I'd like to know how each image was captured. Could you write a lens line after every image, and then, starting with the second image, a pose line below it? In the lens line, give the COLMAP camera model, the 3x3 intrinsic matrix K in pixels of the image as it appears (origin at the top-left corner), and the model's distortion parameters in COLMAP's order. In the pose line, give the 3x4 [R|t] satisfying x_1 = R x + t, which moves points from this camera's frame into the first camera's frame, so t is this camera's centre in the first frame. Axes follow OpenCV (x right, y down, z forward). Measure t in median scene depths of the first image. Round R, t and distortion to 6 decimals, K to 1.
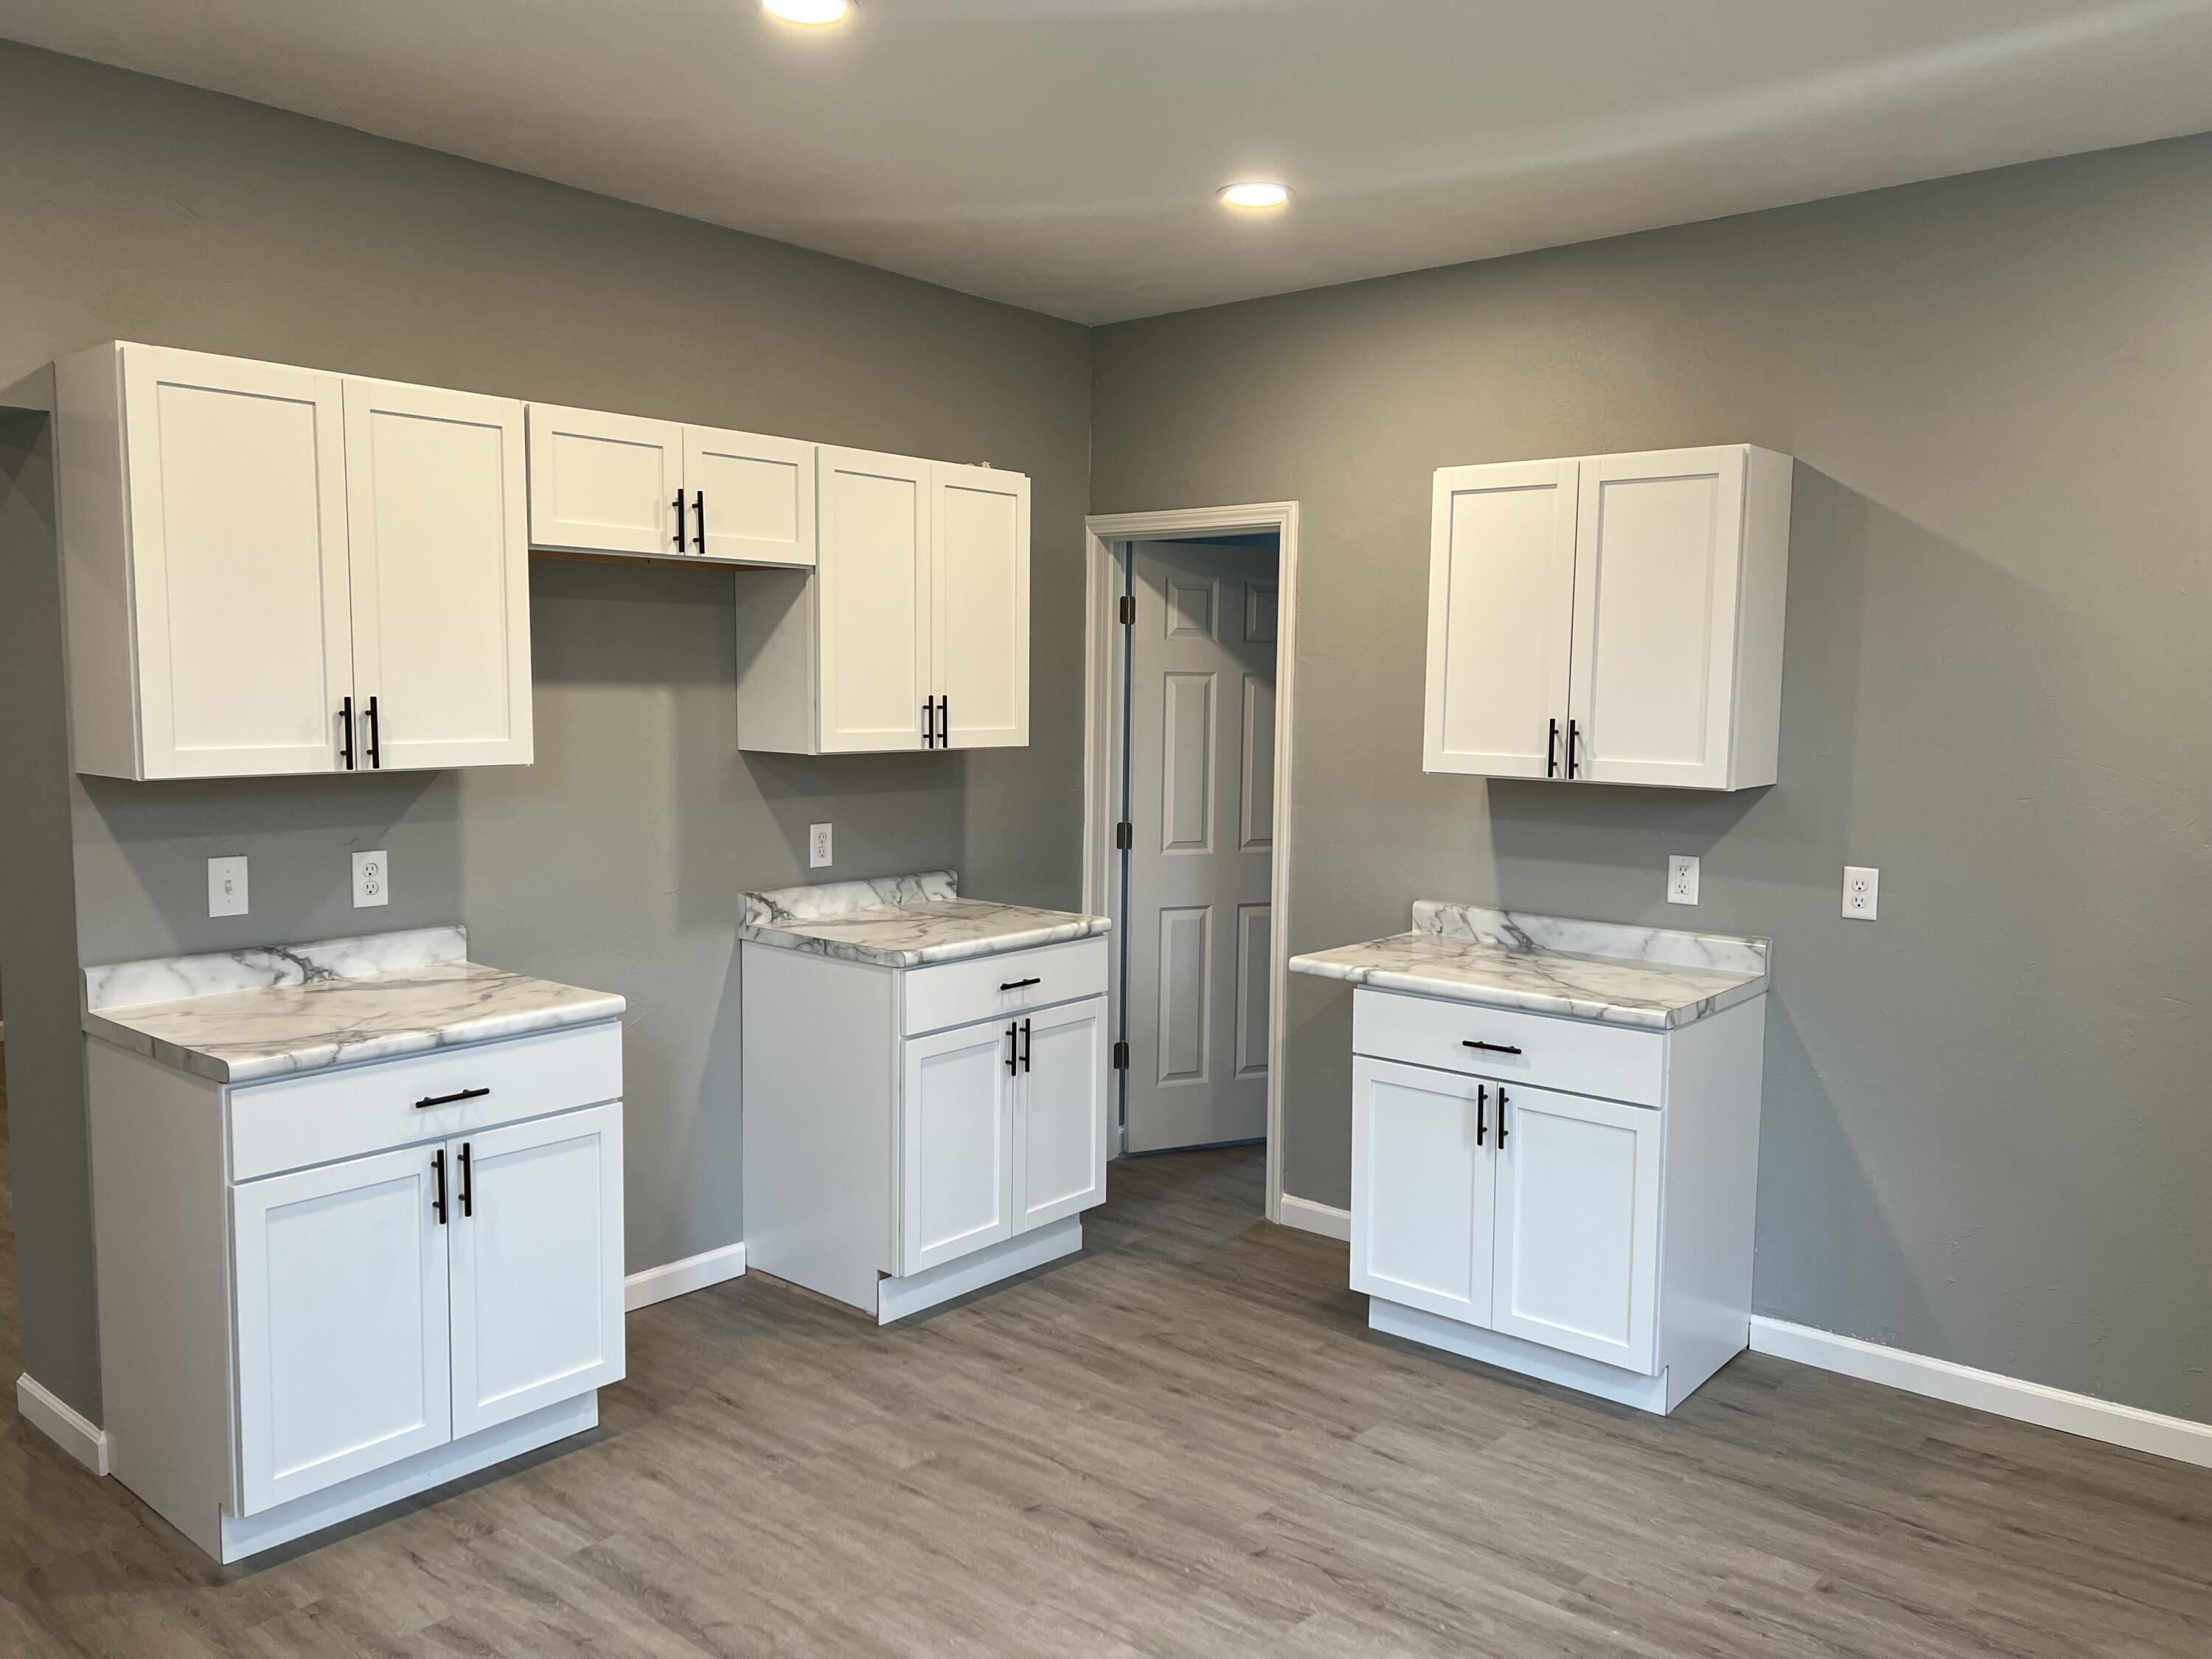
lens RADIAL K [[1665.3, 0, 1105.7], [0, 1665.3, 828.8], [0, 0, 1]] dist [0.046022, -0.025424]
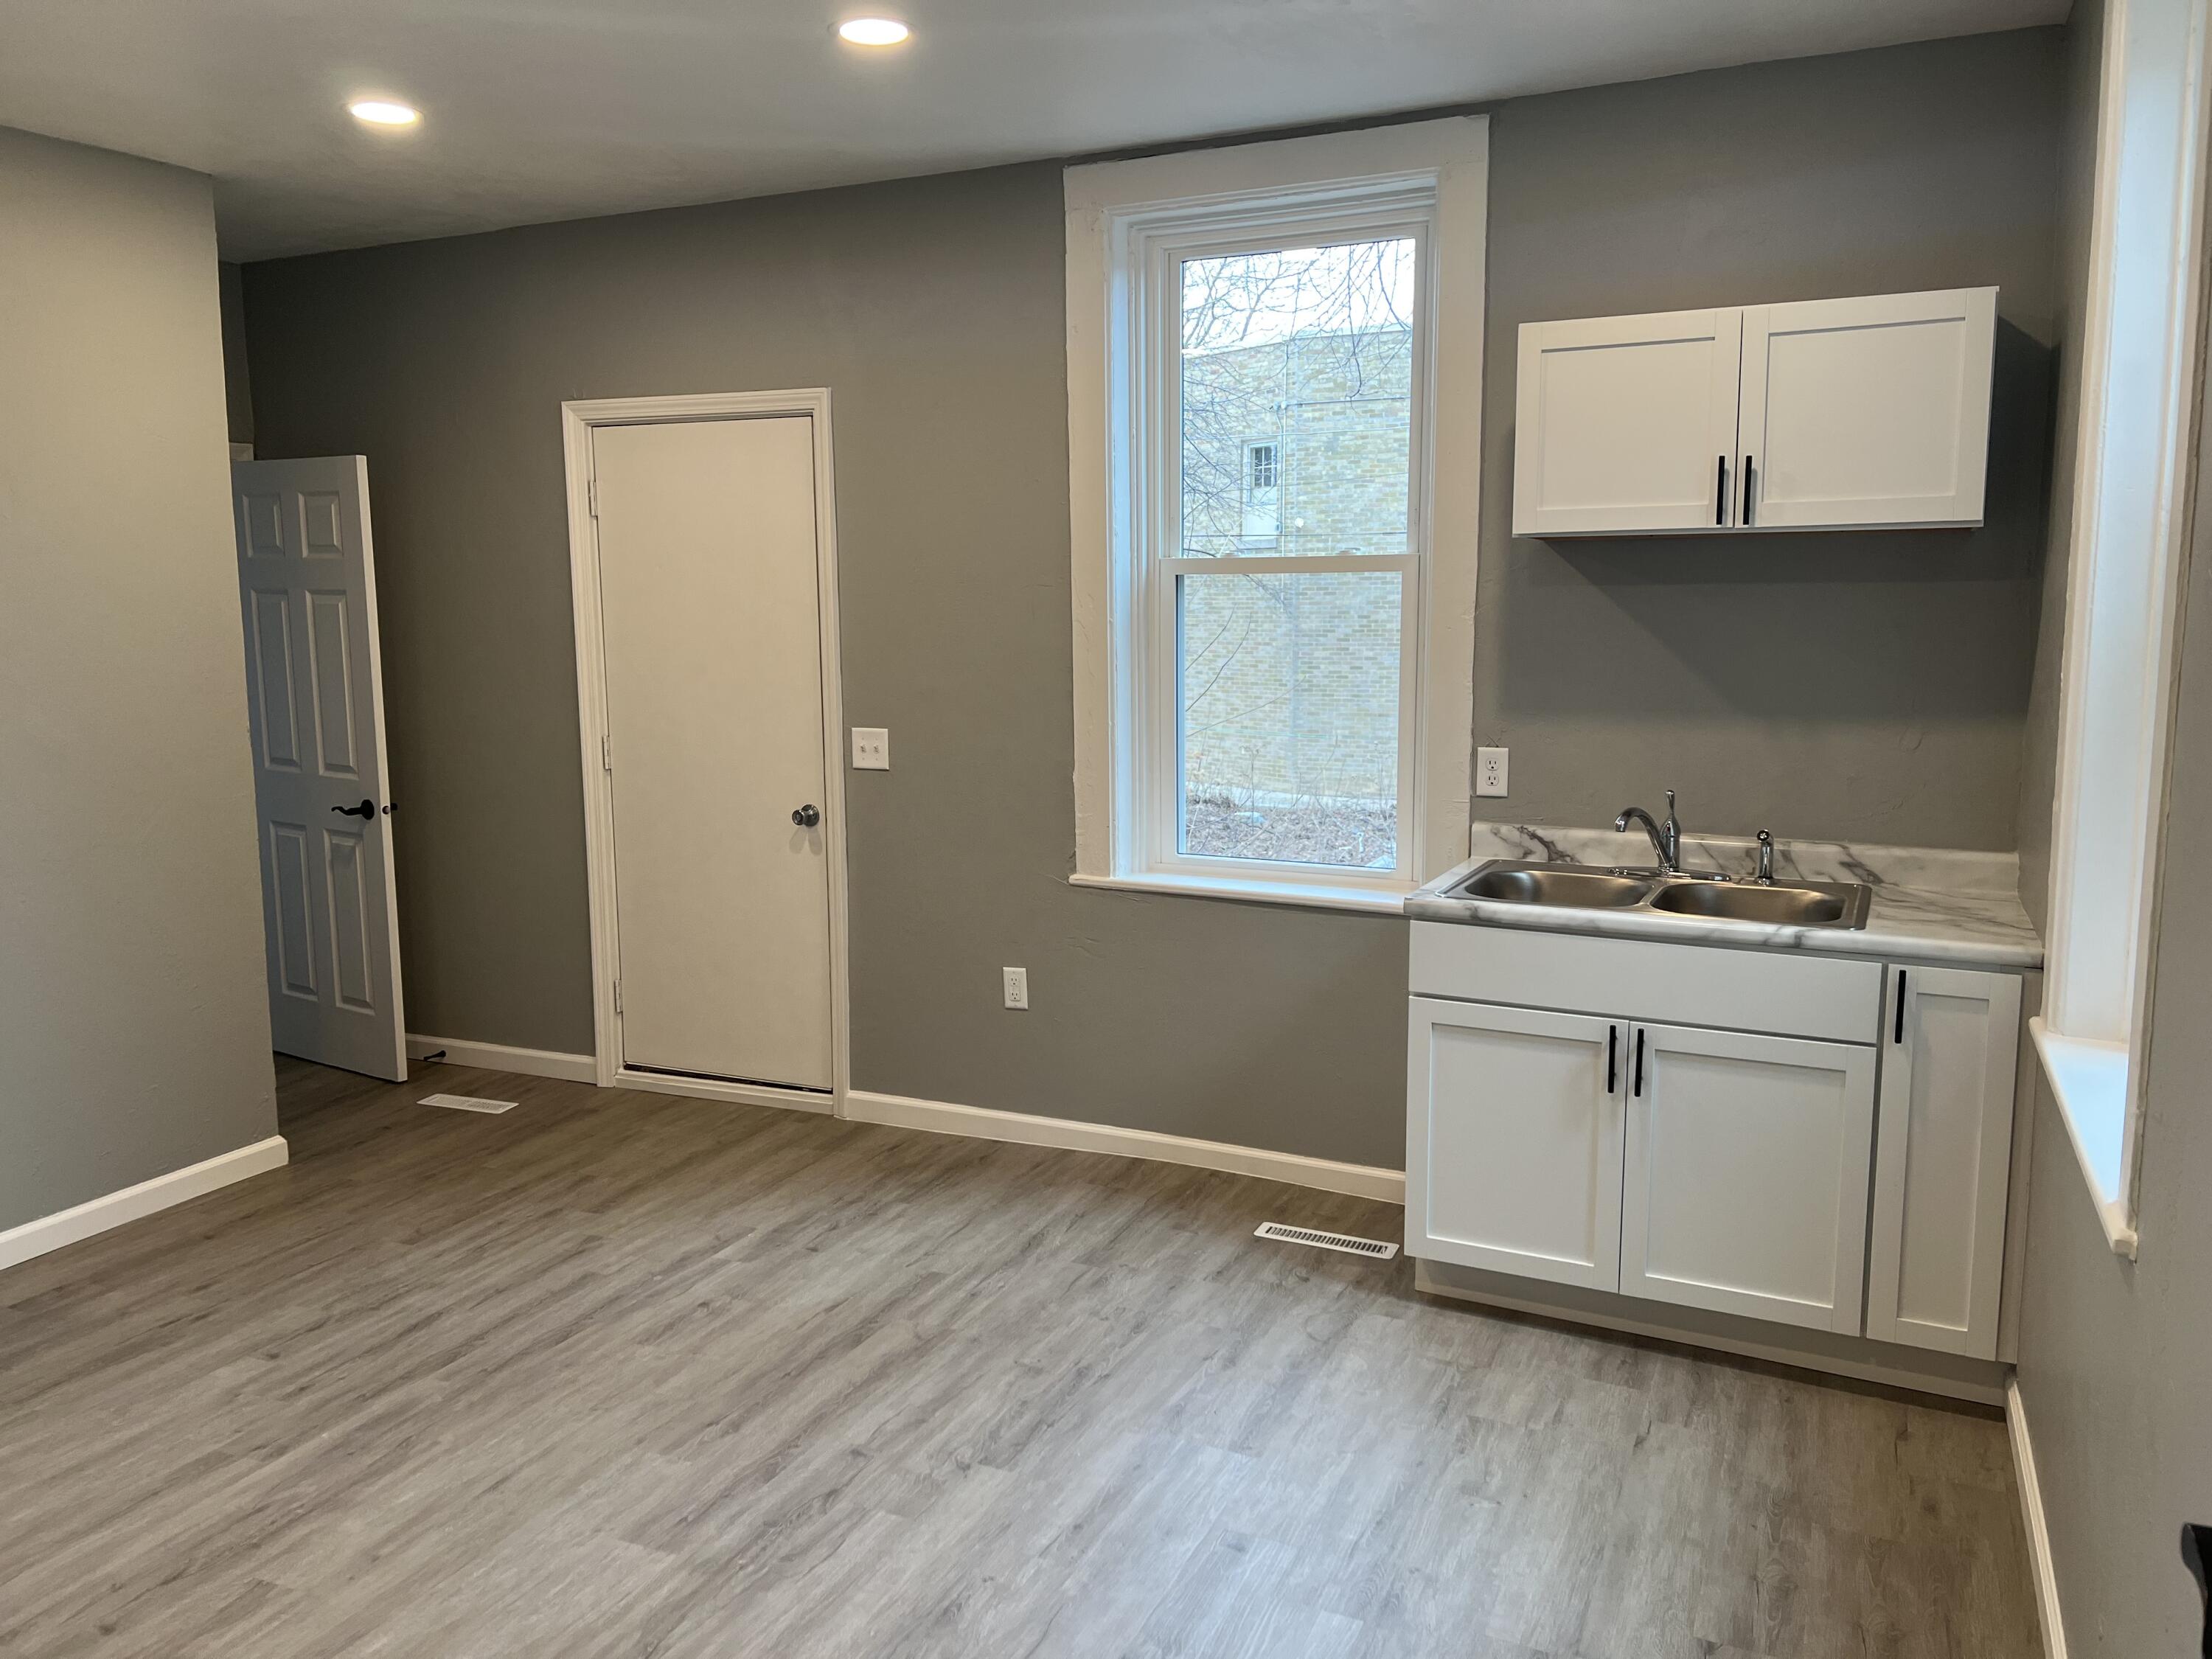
lens RADIAL K [[1665.3, 0, 1106.9], [0, 1665.3, 830.0], [0, 0, 1]] dist [0.046022, -0.025424]
pose [[-0.283275, -0.136882, 0.949220, -0.784377], [0.089795, 0.981628, 0.168353, -0.058134], [-0.954826, 0.132925, -0.265779, 0.679295]]
